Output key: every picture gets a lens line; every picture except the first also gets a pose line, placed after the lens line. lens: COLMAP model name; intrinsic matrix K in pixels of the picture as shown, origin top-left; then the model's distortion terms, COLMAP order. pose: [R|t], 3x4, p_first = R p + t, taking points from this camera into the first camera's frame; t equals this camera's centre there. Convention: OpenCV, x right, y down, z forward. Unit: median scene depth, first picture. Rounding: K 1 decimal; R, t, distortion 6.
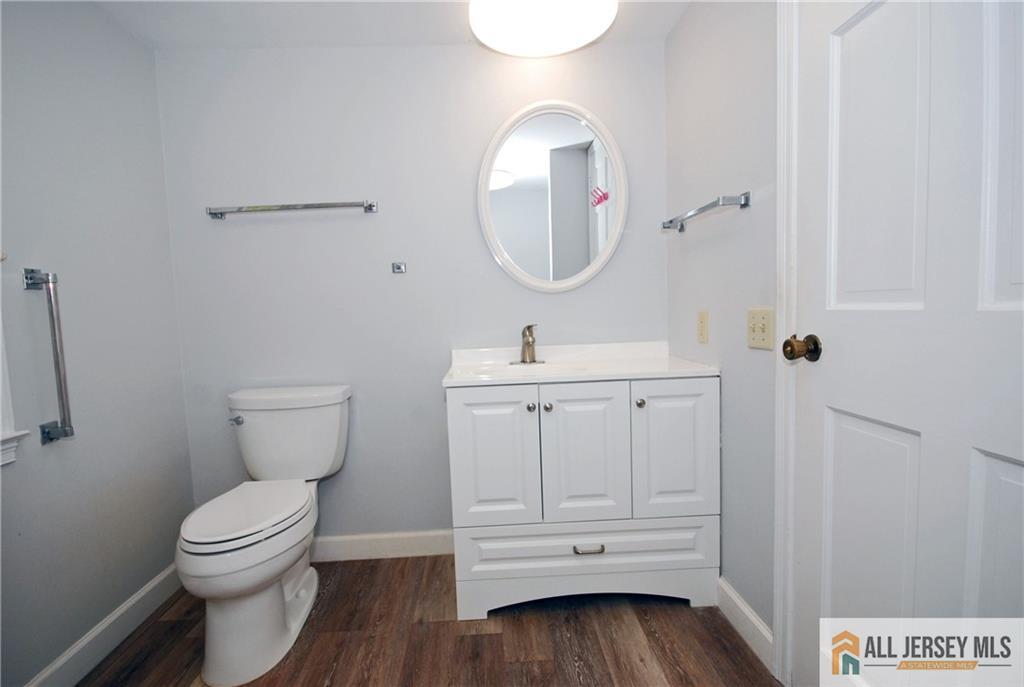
lens RADIAL K [[490.2, 0, 508.9], [0, 490.2, 346.6], [0, 0, 1]] dist [0.001202, 0.000753]
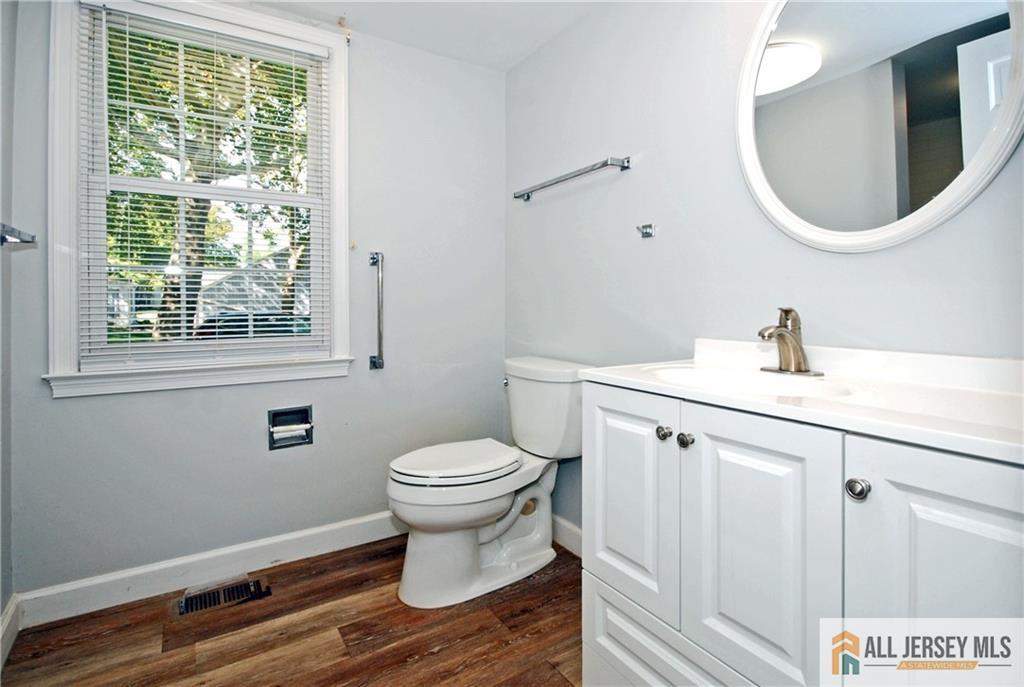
lens RADIAL K [[511.5, 0, 489.3], [0, 511.5, 302.7], [0, 0, 1]] dist [-0.001492, 0.000210]
pose [[0.484535, 0.036738, -0.874000, 0.492084], [-0.082197, 0.996609, -0.003677, -0.022552], [0.870901, 0.073622, 0.485912, 0.462786]]
